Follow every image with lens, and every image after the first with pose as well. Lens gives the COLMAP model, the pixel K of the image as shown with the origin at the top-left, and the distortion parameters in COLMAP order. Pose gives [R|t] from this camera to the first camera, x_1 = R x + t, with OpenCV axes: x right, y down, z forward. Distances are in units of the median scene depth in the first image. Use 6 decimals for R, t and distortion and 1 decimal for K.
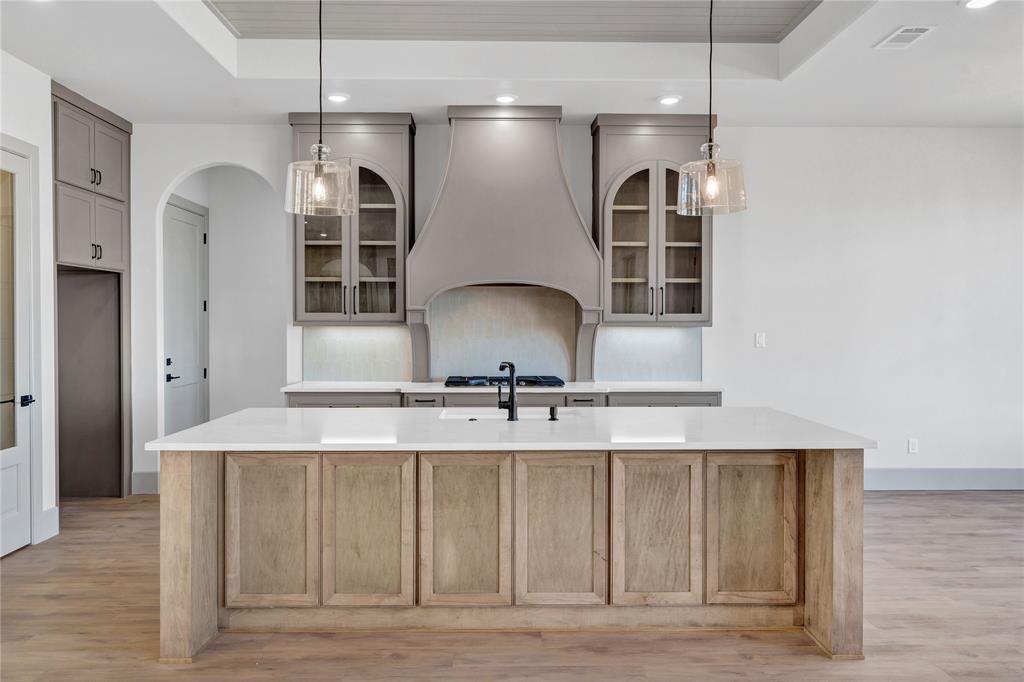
lens RADIAL K [[789.4, 0, 503.2], [0, 789.4, 331.3], [0, 0, 1]] dist [0.010206, -0.010903]
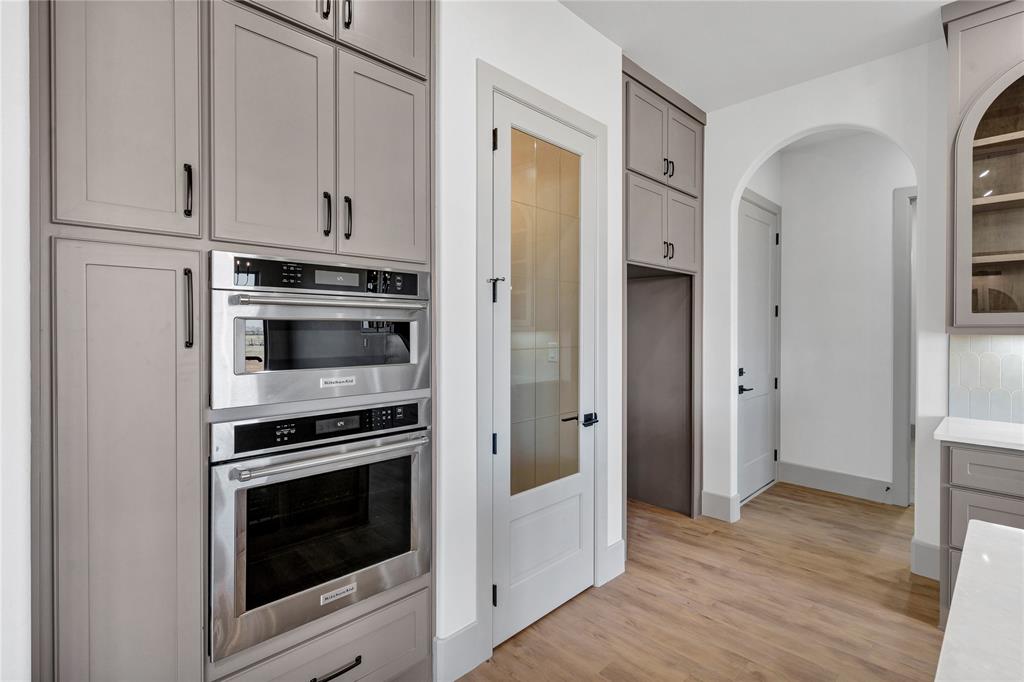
lens RADIAL K [[496.1, 0, 511.1], [0, 496.1, 334.5], [0, 0, 1]] dist [0.000640, 0.000495]
pose [[0.708533, 0.007868, -0.705633, -0.252309], [-0.008970, 0.999957, 0.002143, -0.004279], [0.705620, 0.004812, 0.708574, 0.494524]]
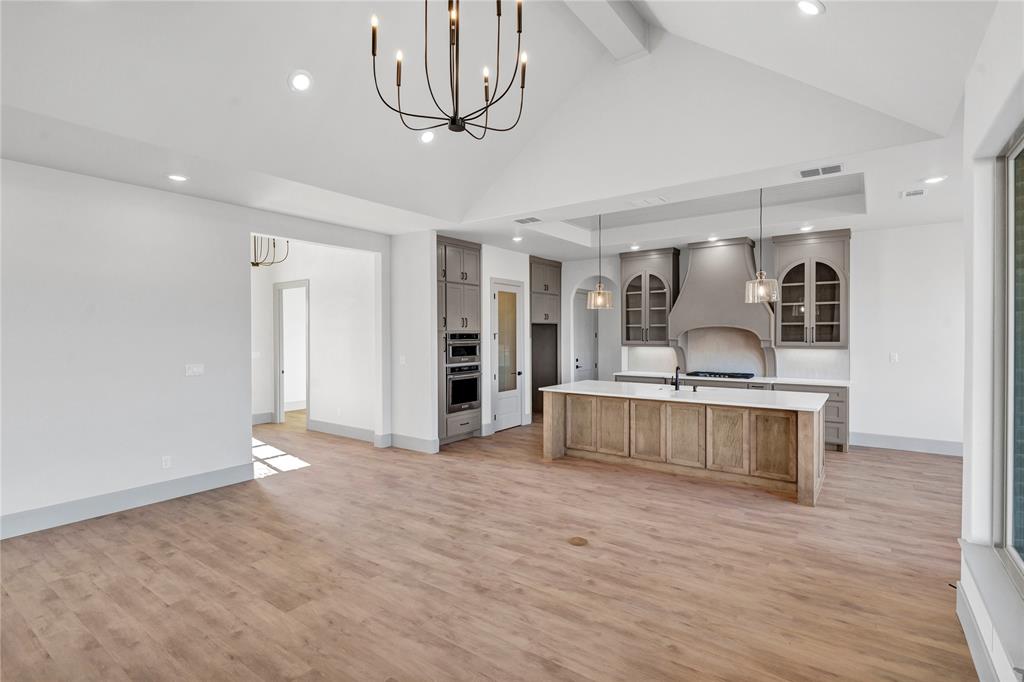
lens RADIAL K [[496.1, 0, 509.0], [0, 496.1, 339.5], [0, 0, 1]] dist [0.000640, 0.000495]
pose [[0.799939, 0.004450, -0.600065, 0.369380], [-0.003117, 0.999990, 0.003260, -0.032796], [0.600074, -0.000737, 0.799944, -0.375069]]
